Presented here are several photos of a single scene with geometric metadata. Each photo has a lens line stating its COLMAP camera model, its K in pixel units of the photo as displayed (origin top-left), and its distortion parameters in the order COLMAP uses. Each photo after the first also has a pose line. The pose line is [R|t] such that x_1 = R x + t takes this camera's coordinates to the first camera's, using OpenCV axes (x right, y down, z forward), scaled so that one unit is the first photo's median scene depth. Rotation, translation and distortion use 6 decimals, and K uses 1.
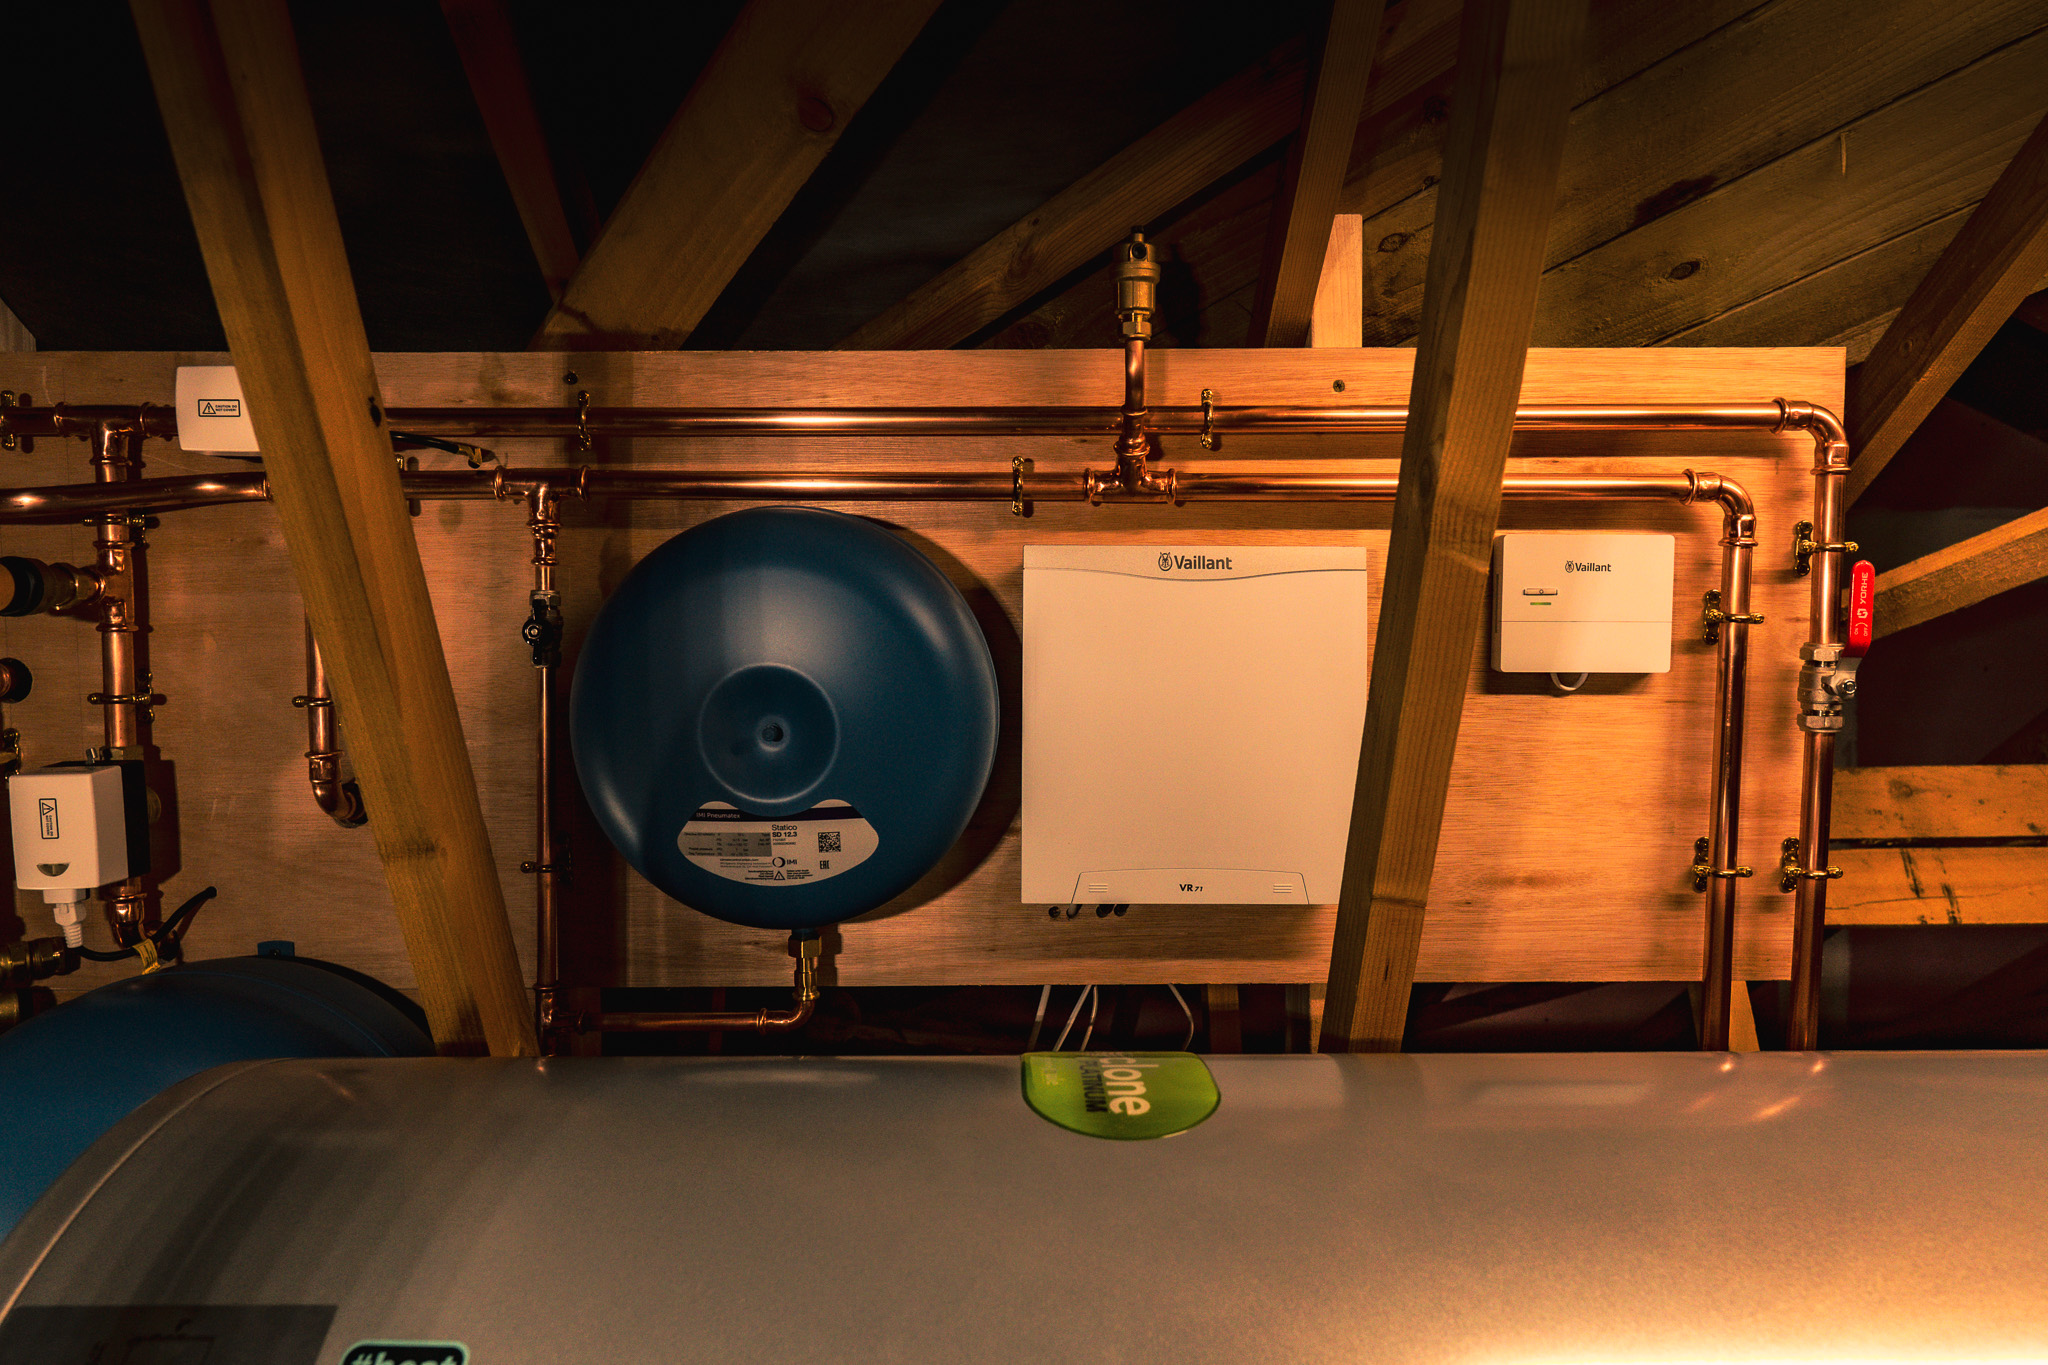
lens RADIAL K [[1403.8, 0, 1003.4], [0, 1403.8, 676.5], [0, 0, 1]] dist [-0.002010, -0.001657]
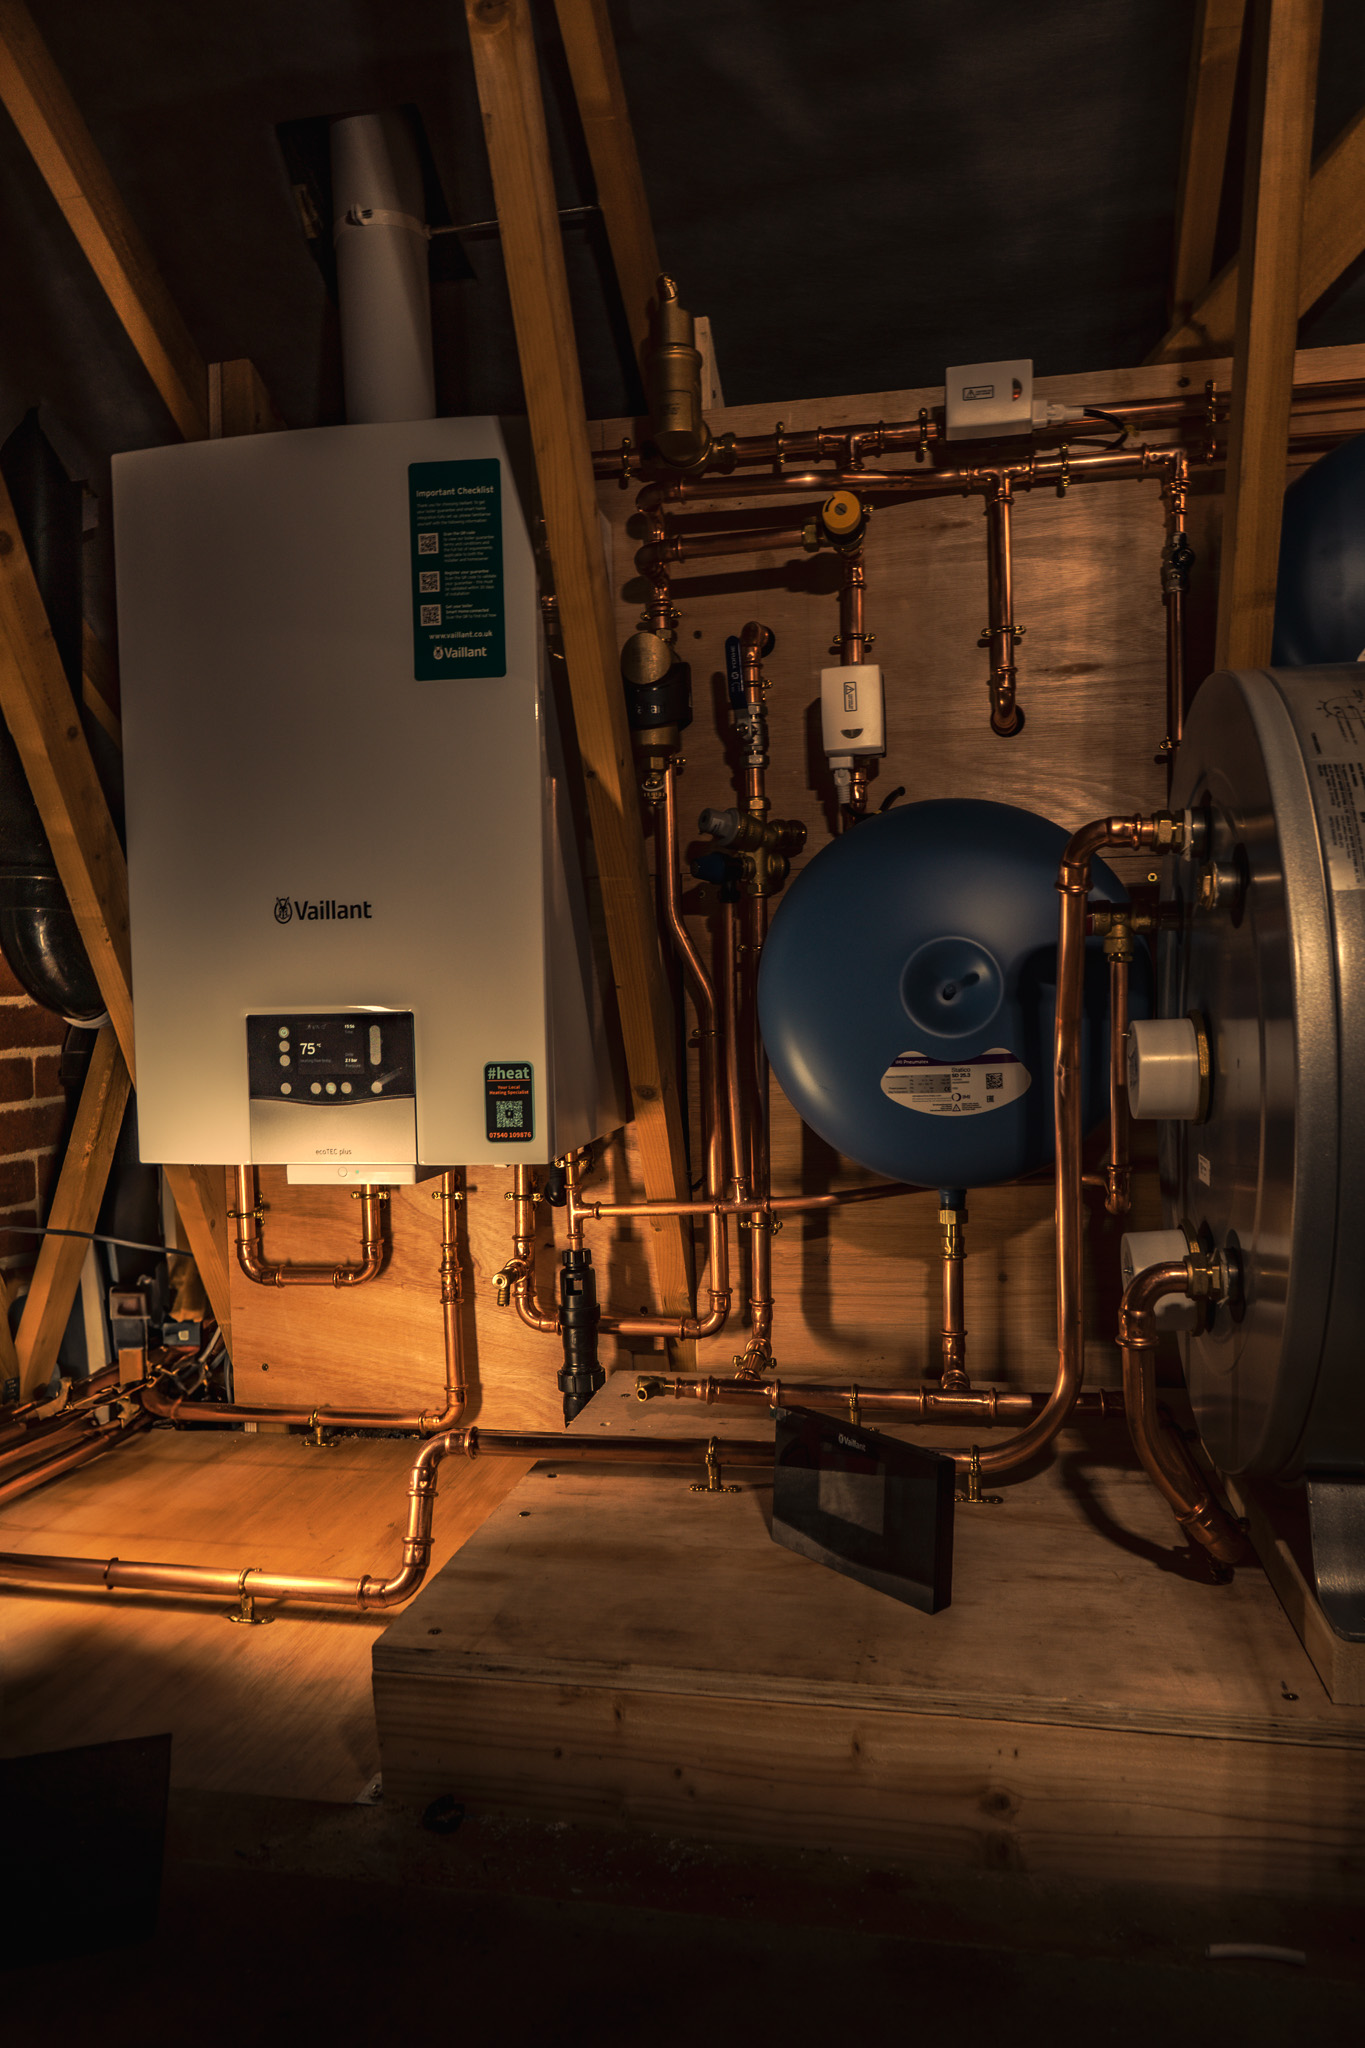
lens RADIAL K [[1415.1, 0, 682.5], [0, 1415.1, 1024.0], [0, 0, 1]] dist [-0.001670, -0.001540]
pose [[0.978256, -0.014588, -0.206888, -0.516398], [0.006719, 0.999229, -0.038690, 0.449747], [0.207293, 0.036459, 0.977599, -0.383873]]
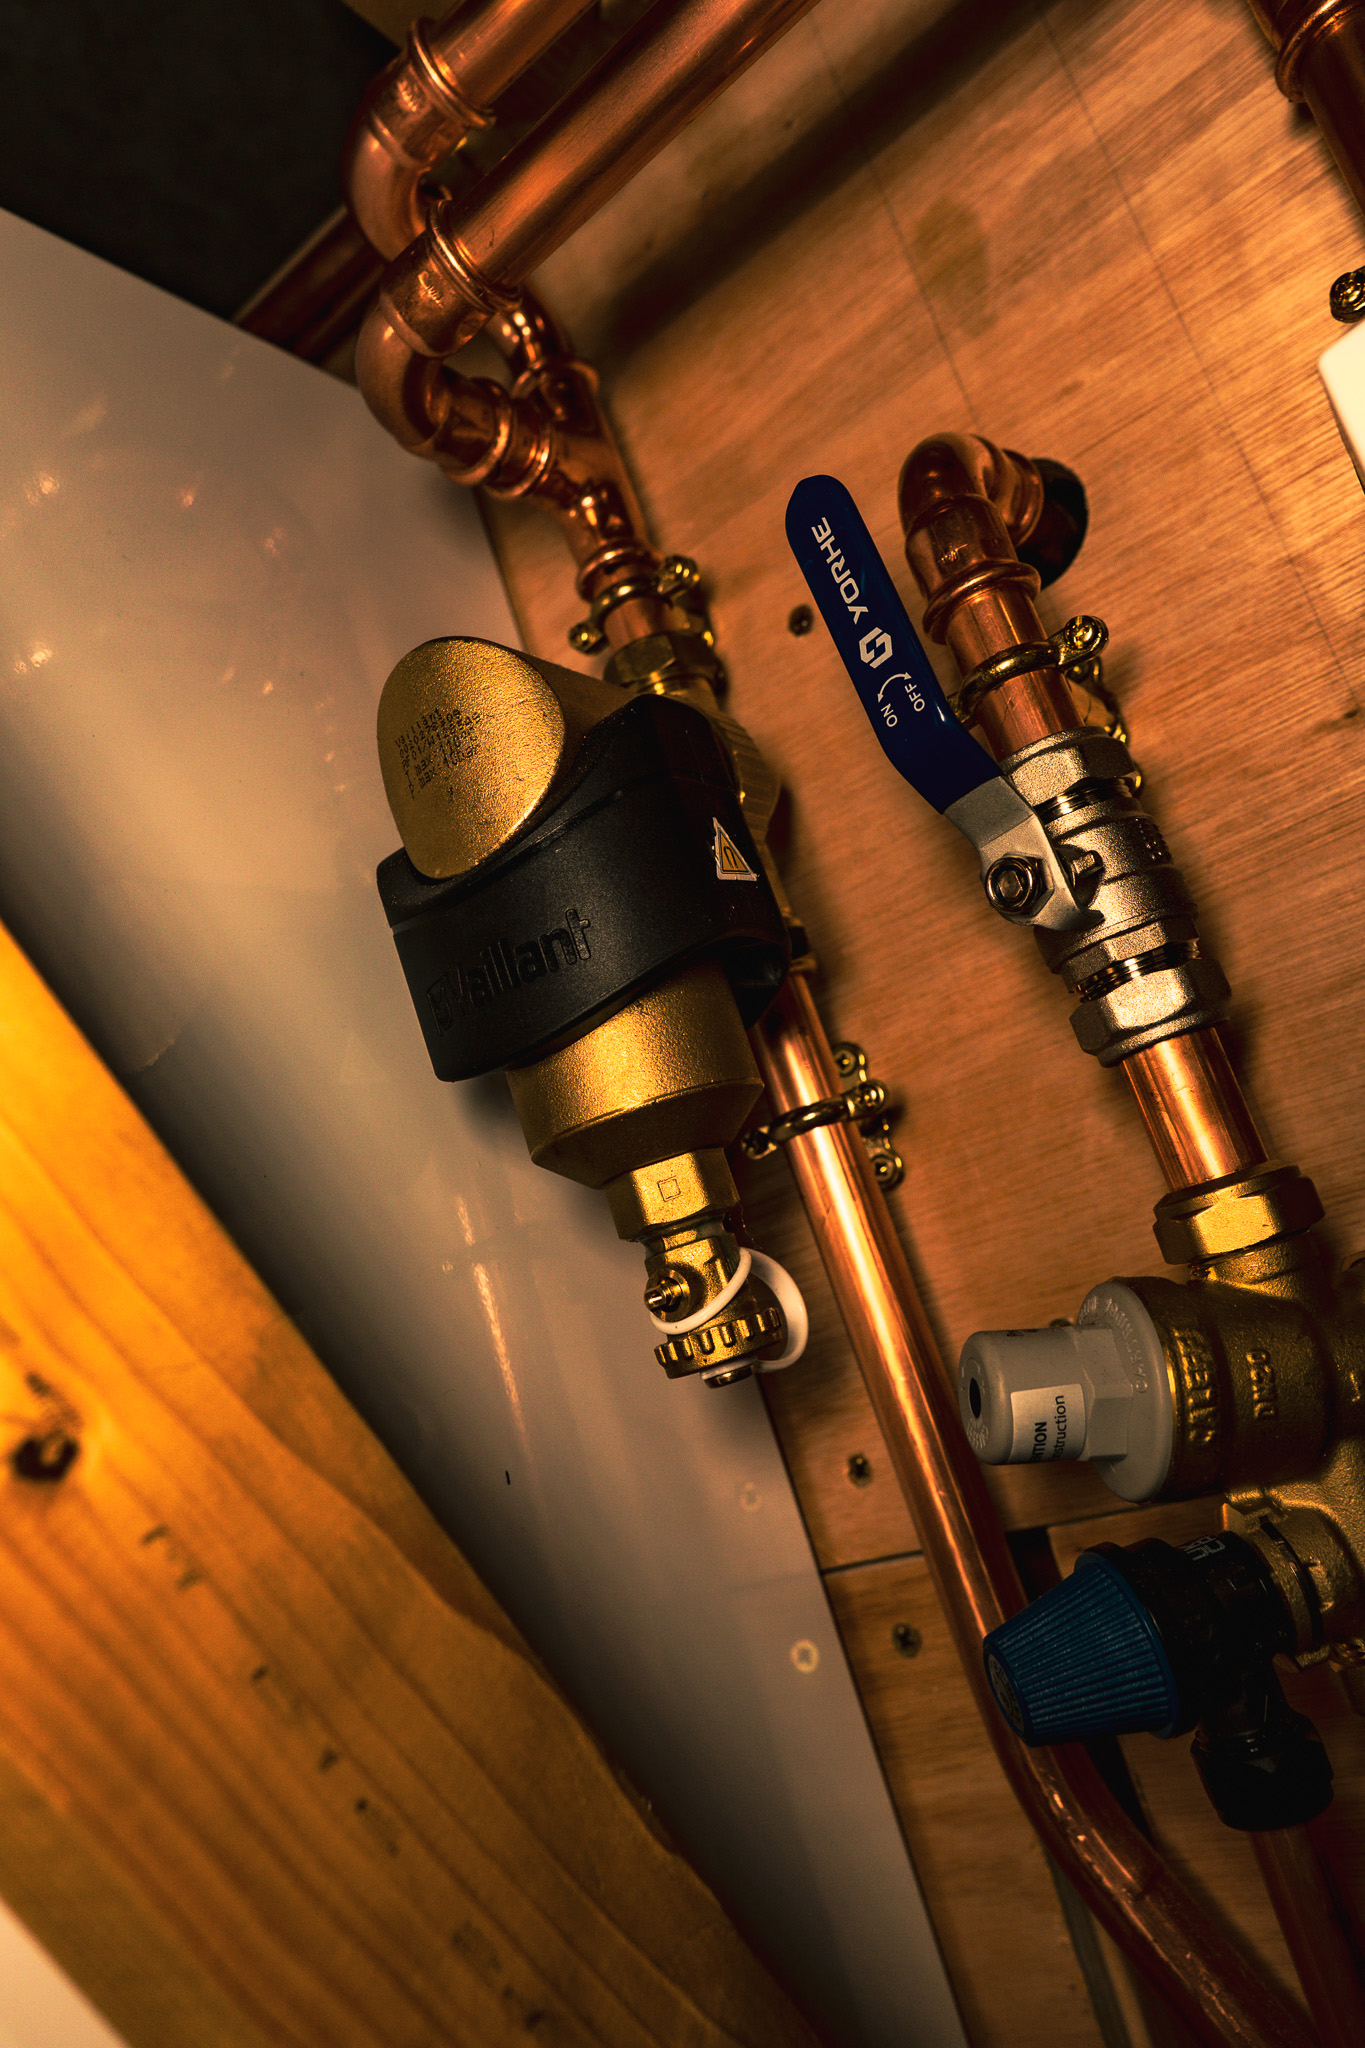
lens RADIAL K [[1415.1, 0, 682.5], [0, 1415.1, 1024.0], [0, 0, 1]] dist [-0.001670, -0.001540]
pose [[0.756653, -0.366058, -0.541736, -0.651858], [0.257285, 0.928430, -0.267997, 0.190968], [0.601067, 0.063400, 0.796680, 0.709967]]
